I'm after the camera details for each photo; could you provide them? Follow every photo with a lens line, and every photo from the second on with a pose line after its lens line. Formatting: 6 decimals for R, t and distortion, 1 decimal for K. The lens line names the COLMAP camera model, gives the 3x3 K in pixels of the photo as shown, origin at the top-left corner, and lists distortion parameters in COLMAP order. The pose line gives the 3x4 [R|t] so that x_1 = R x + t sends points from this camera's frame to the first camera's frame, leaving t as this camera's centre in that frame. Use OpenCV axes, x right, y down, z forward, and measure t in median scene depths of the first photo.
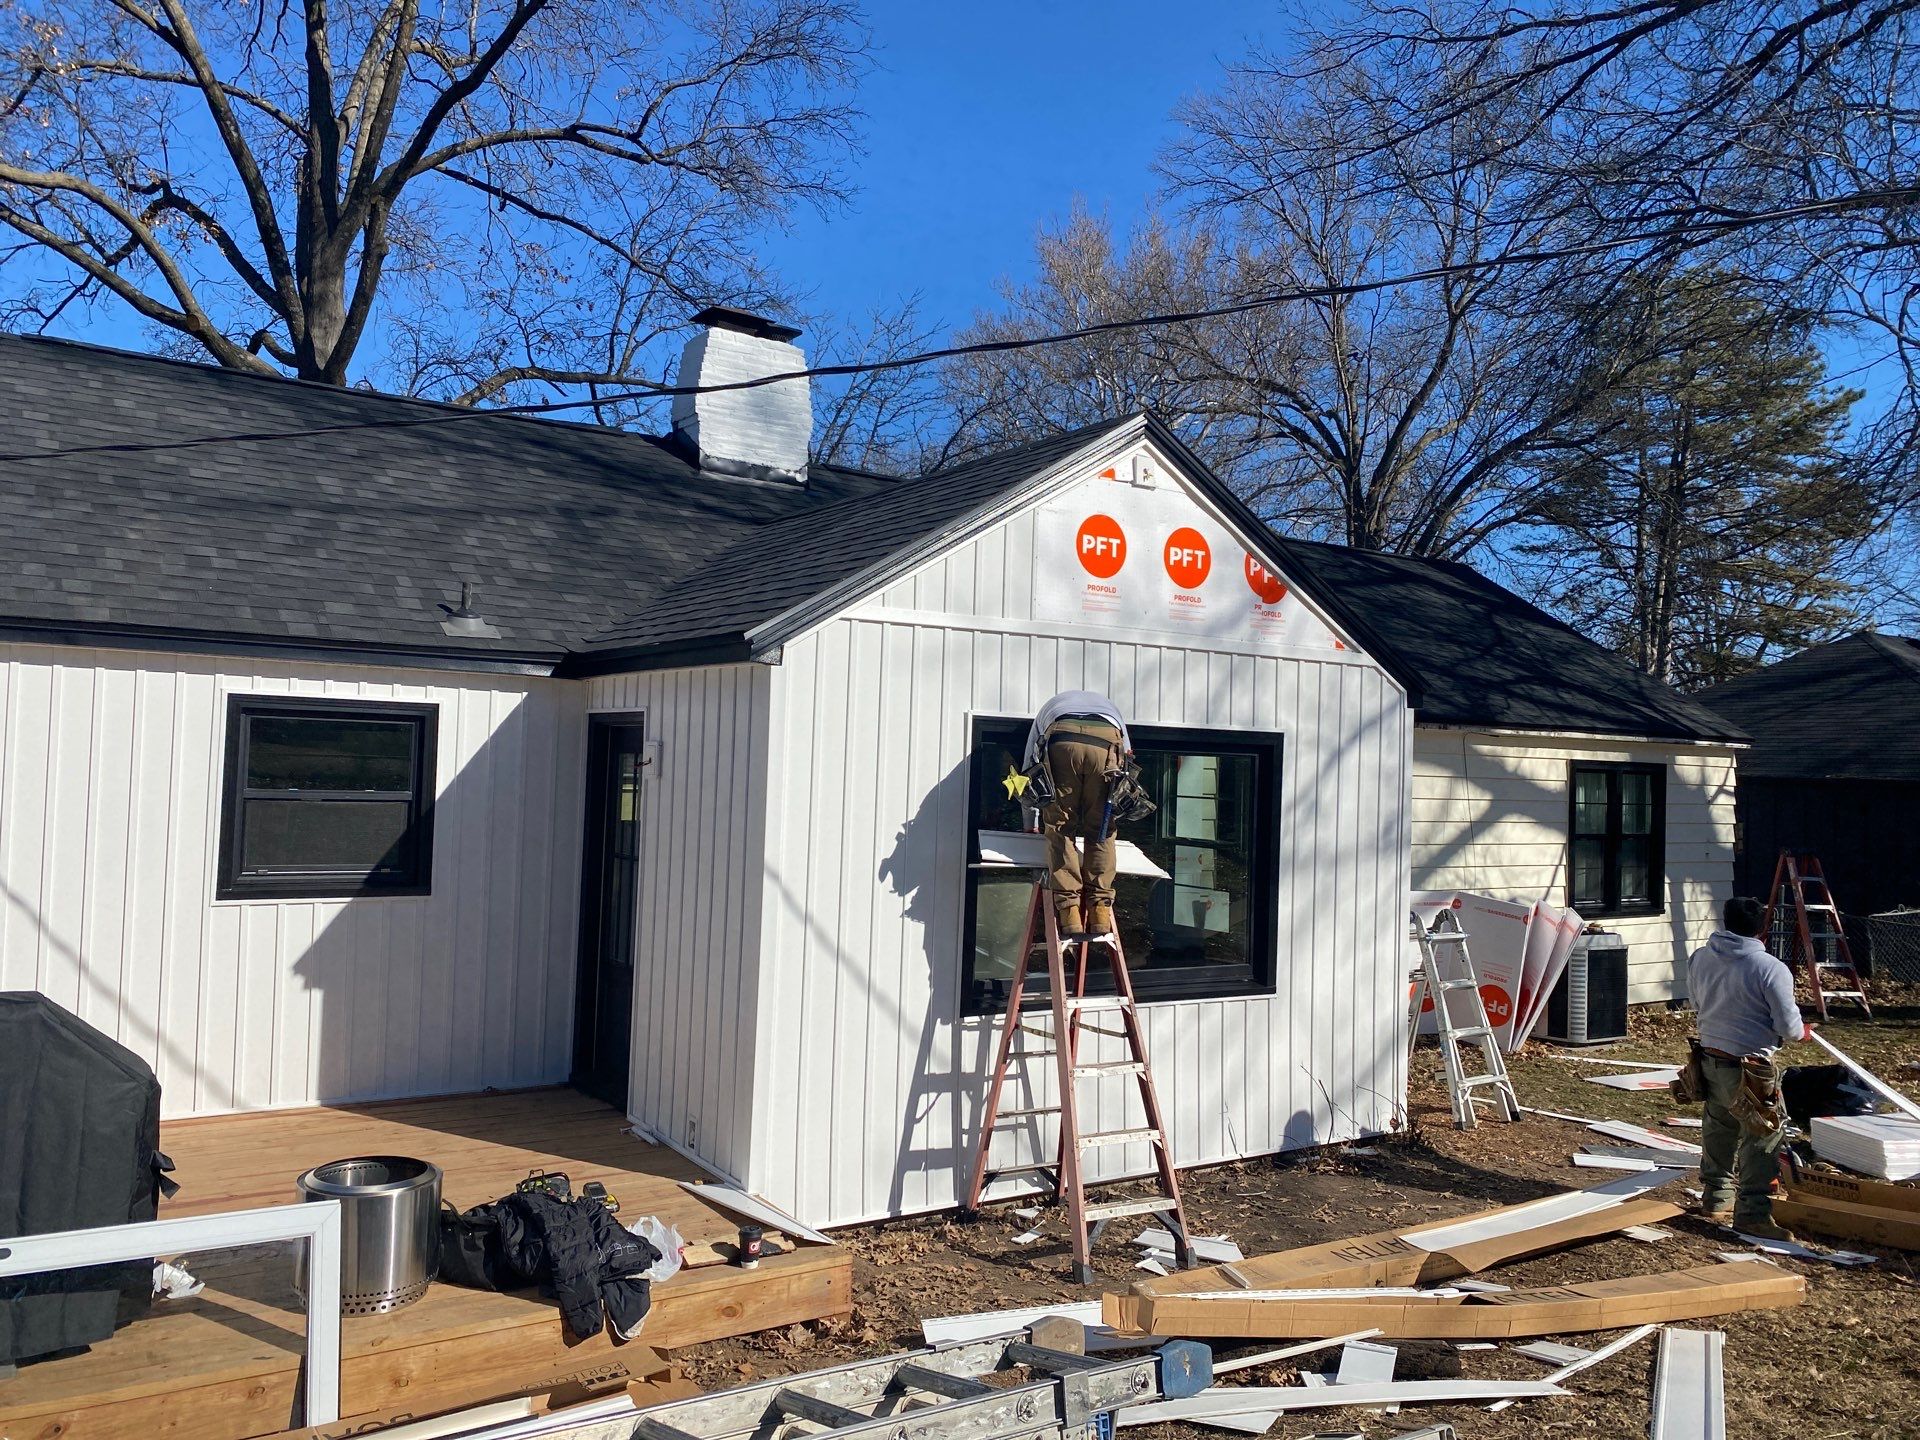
lens RADIAL K [[1481.4, 0, 960.0], [0, 1481.4, 720.0], [0, 0, 1]] dist [-0.003555, 0.063903]
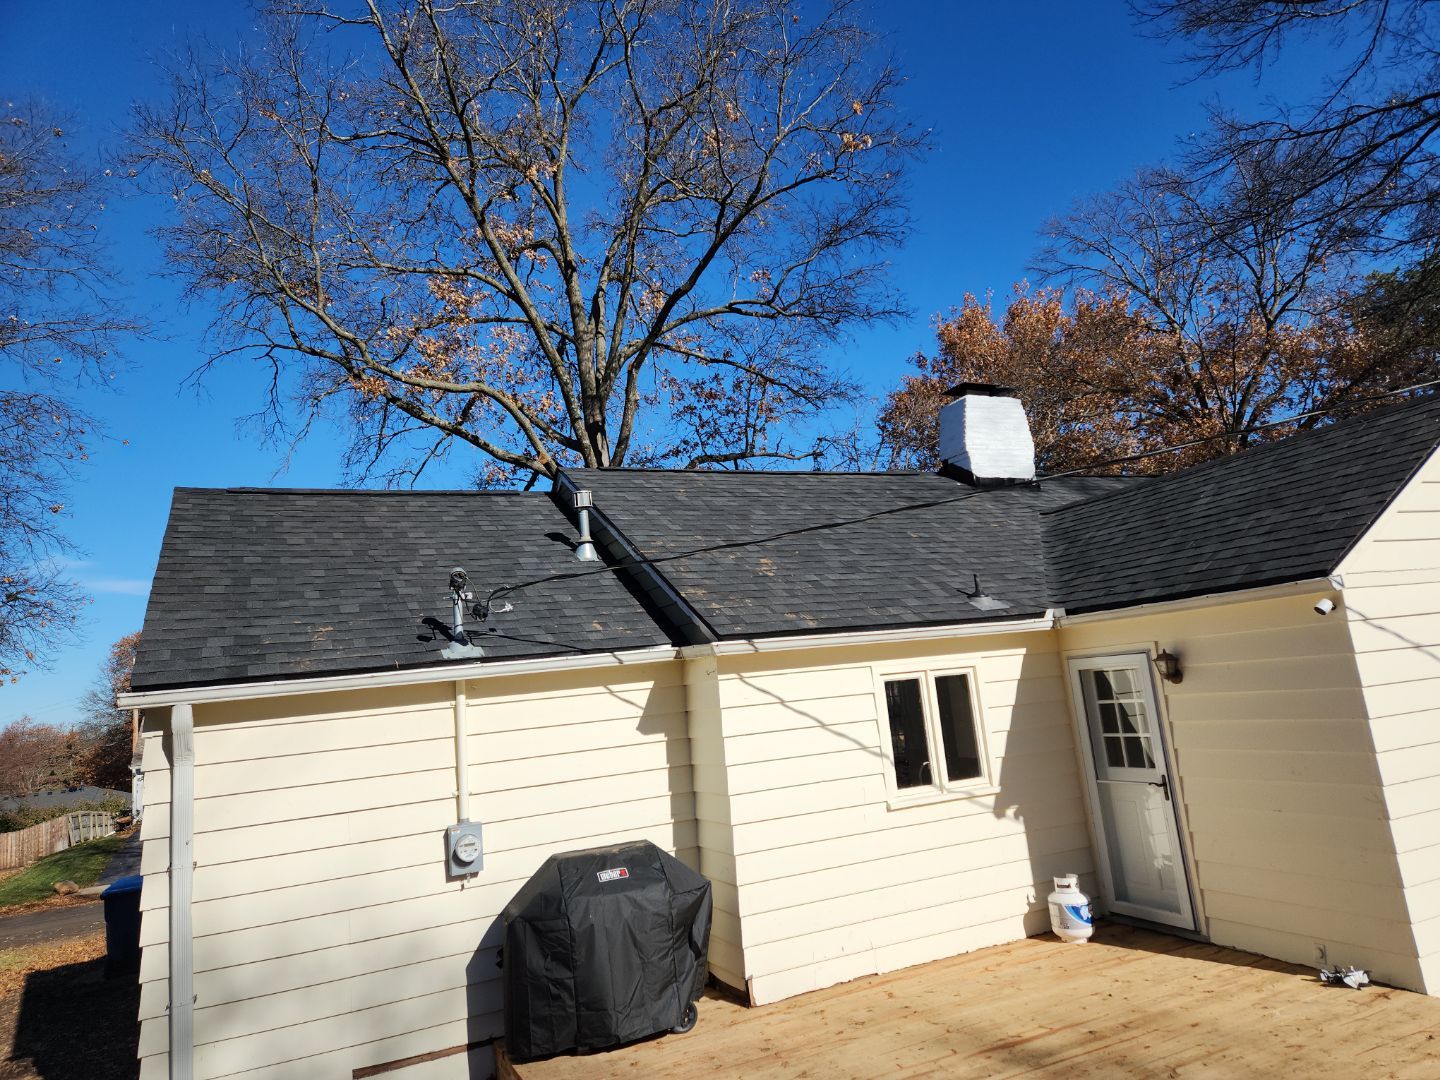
lens RADIAL K [[960.2, 0, 720.0], [0, 960.2, 540.0], [0, 0, 1]] dist [0.031269, -0.004149]
pose [[0.979120, -0.152178, -0.134783, -0.456202], [0.134552, 0.982148, -0.131457, -0.034932], [0.152382, 0.110577, 0.982116, 0.012294]]
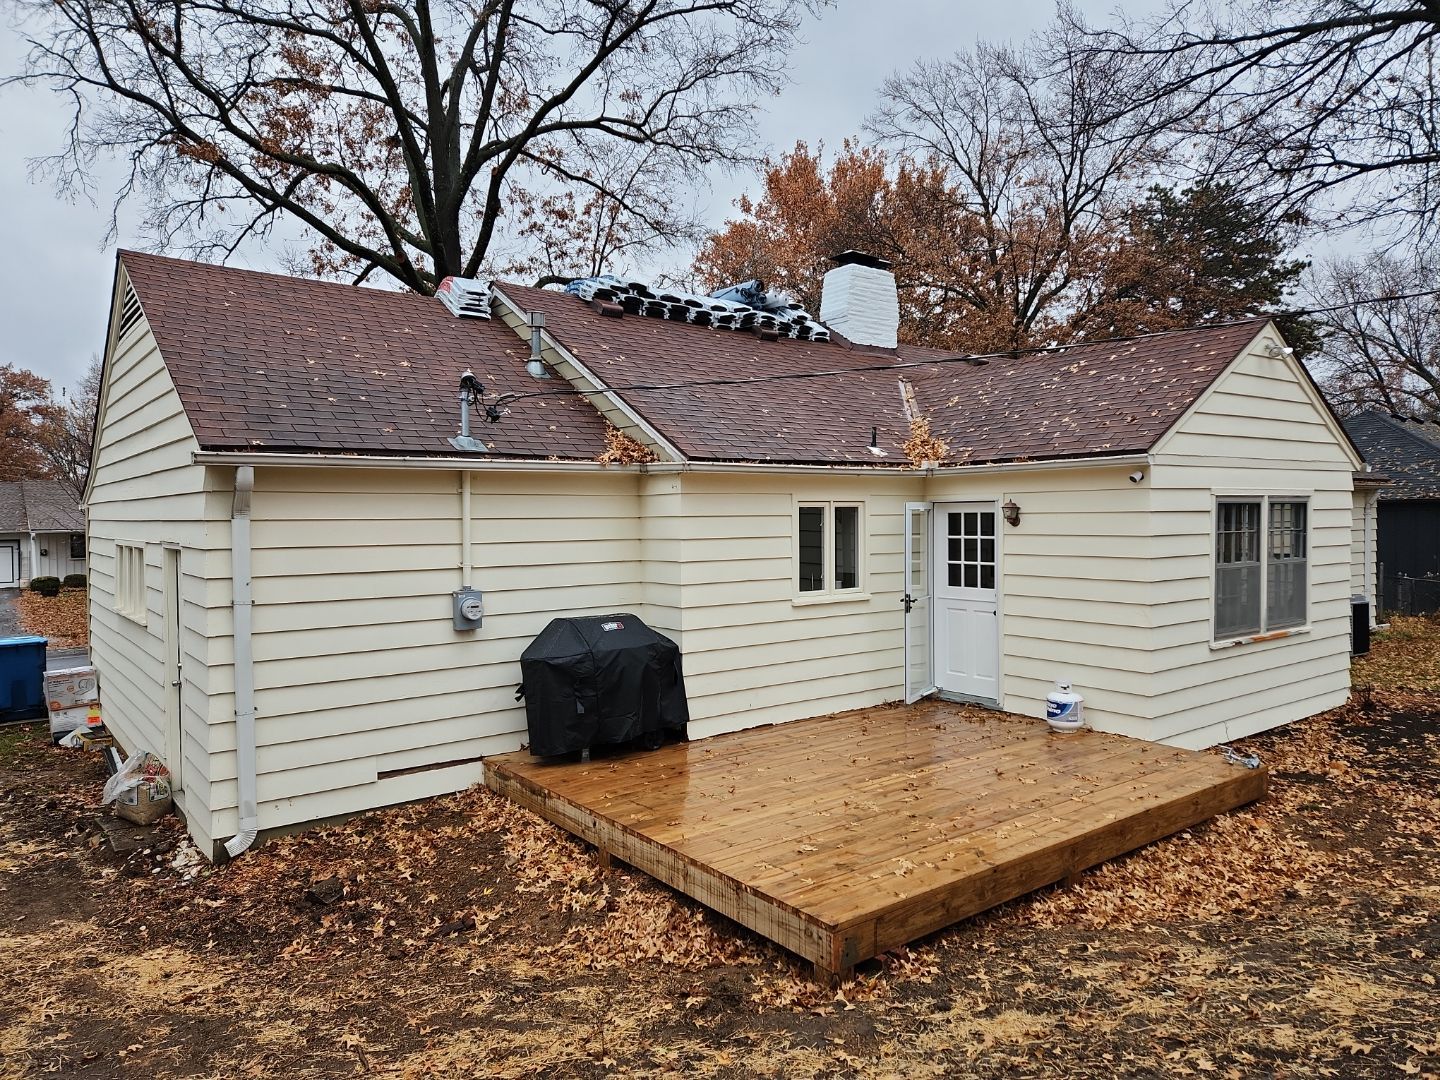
lens RADIAL K [[955.7, 0, 720.0], [0, 955.7, 540.0], [0, 0, 1]] dist [0.076858, -0.022808]
pose [[0.996037, -0.047828, 0.074983, -0.619184], [0.043292, 0.997199, 0.060997, -0.034735], [-0.077690, -0.057509, 0.995318, -0.157296]]
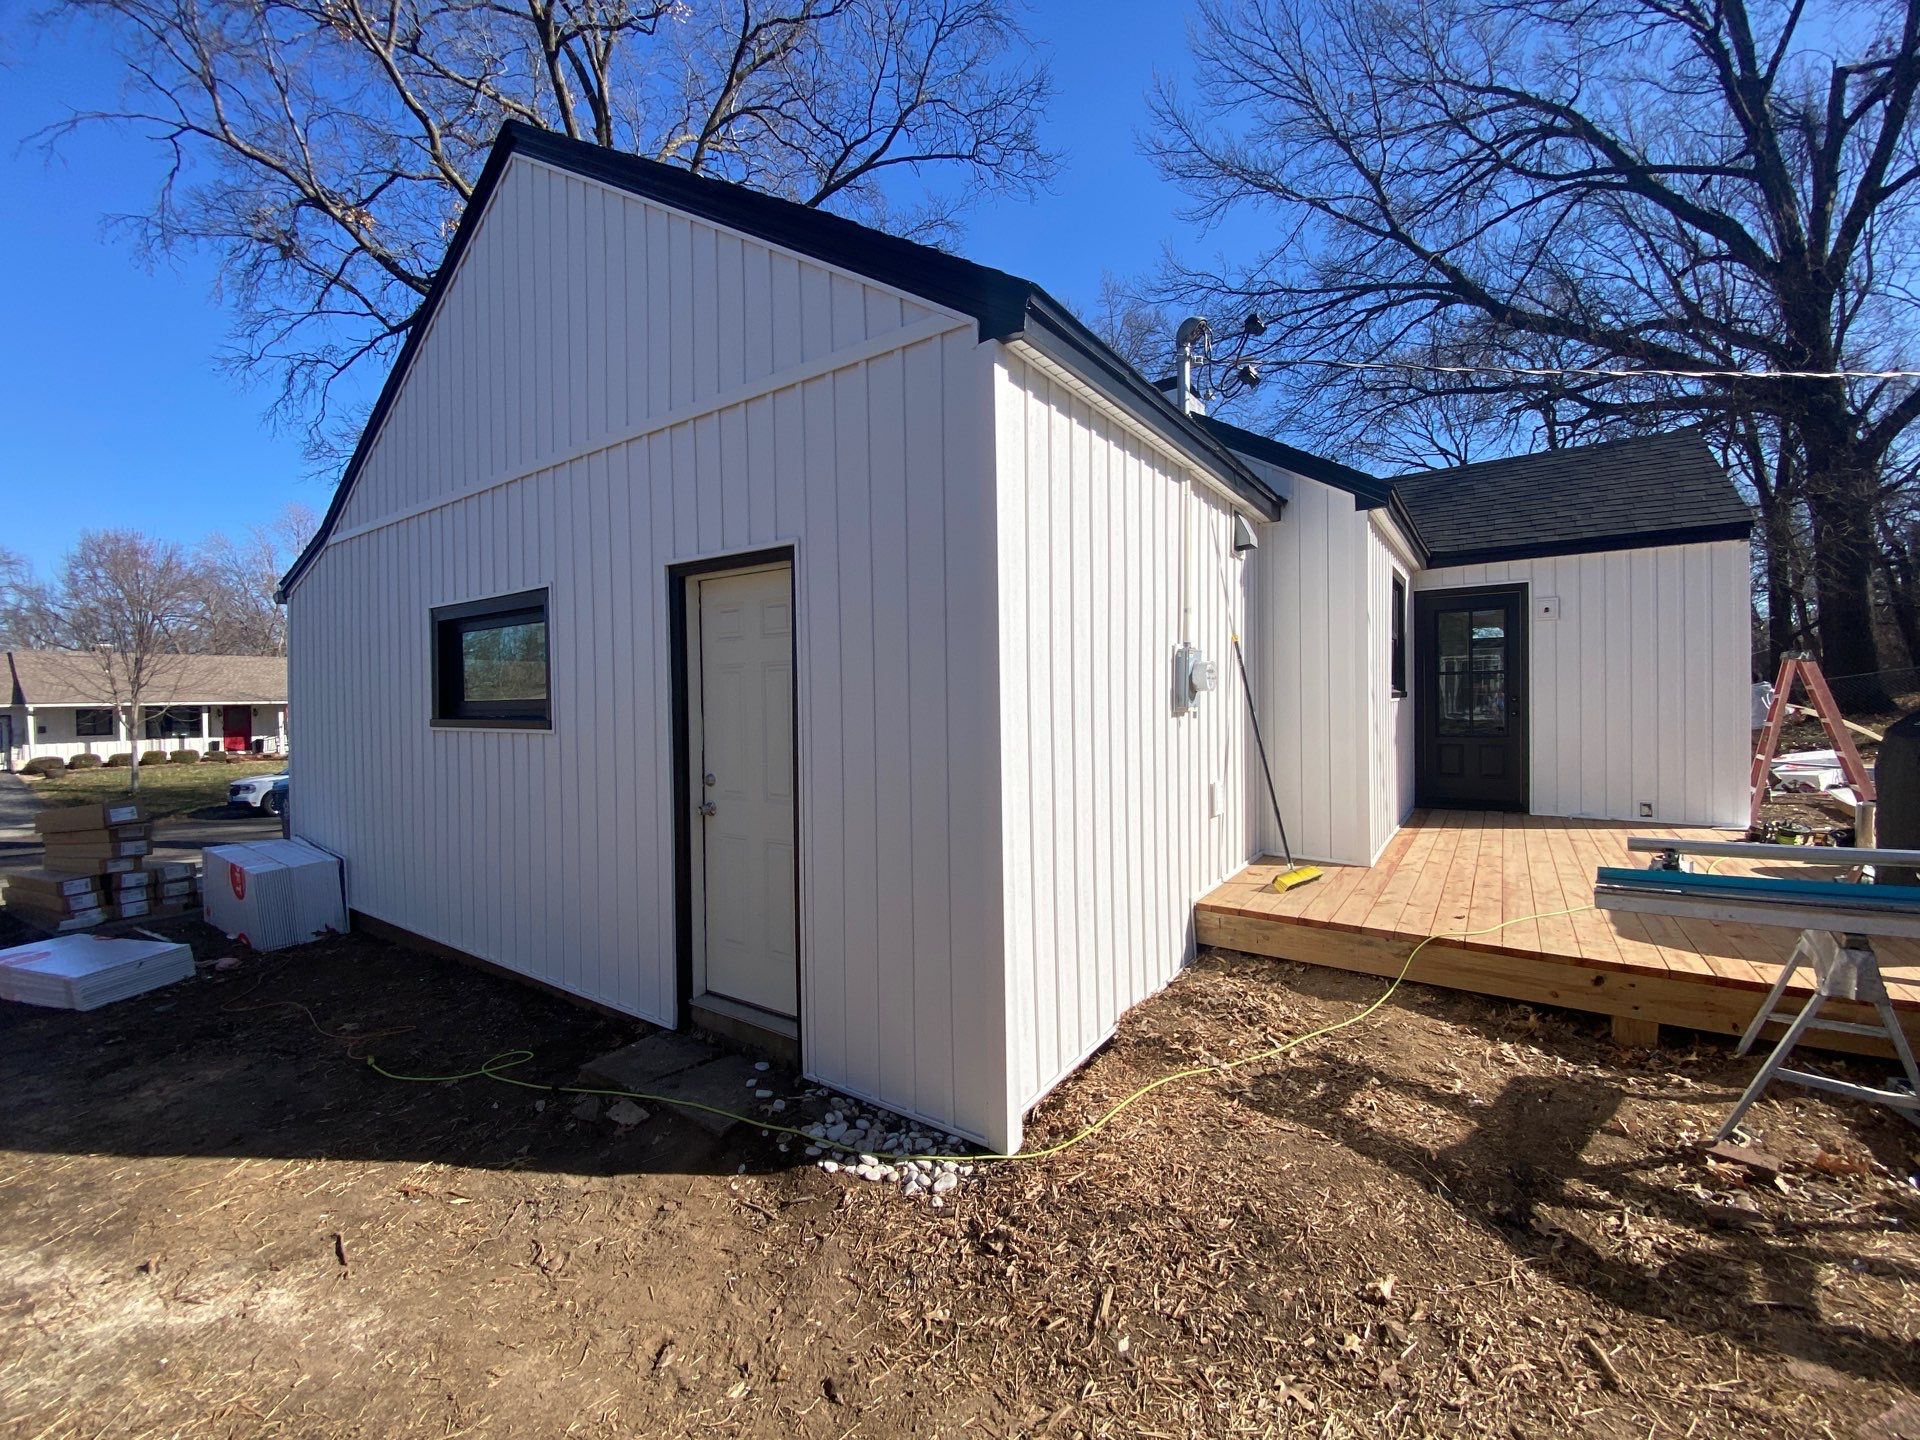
lens RADIAL K [[788.8, 0, 960.0], [0, 788.8, 720.0], [0, 0, 1]] dist [-0.002640, -0.004546]
pose [[0.929885, -0.060038, 0.362919, -1.127374], [0.037933, 0.996982, 0.067739, 0.065196], [-0.365890, -0.049223, 0.929355, 0.354788]]
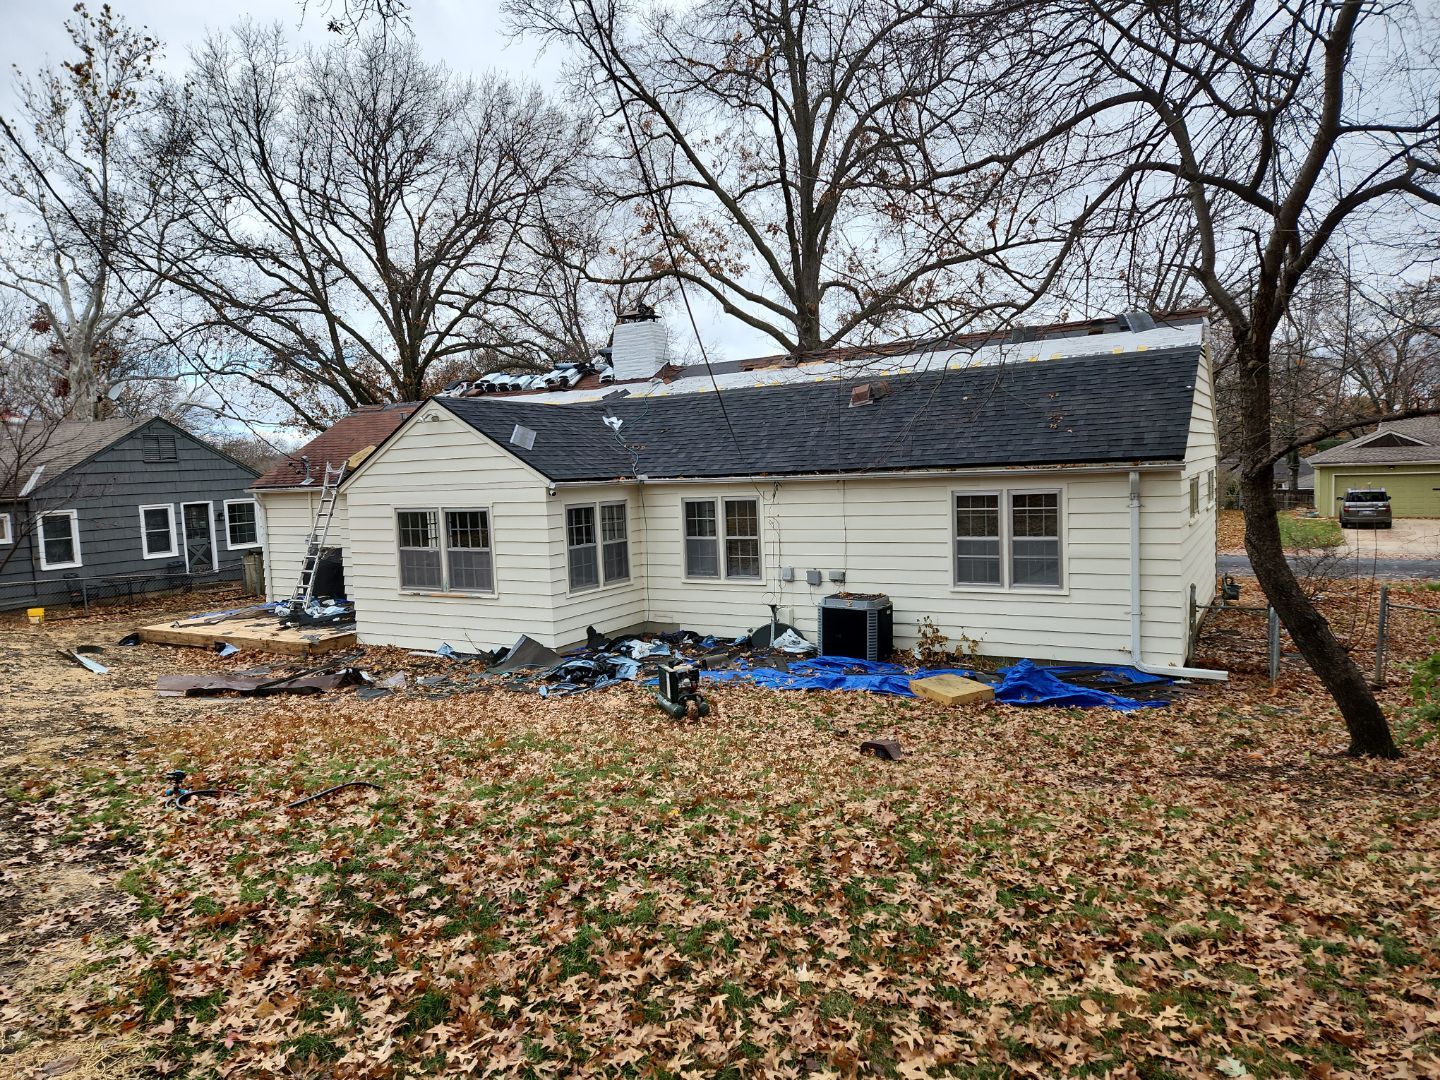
lens RADIAL K [[957.6, 0, 720.0], [0, 957.6, 540.0], [0, 0, 1]] dist [0.088282, -0.002690]
pose [[0.440922, 0.018133, -0.897362, 1.950632], [0.087354, 0.994182, 0.063011, 0.003678], [0.893284, -0.106171, 0.436773, 0.599748]]
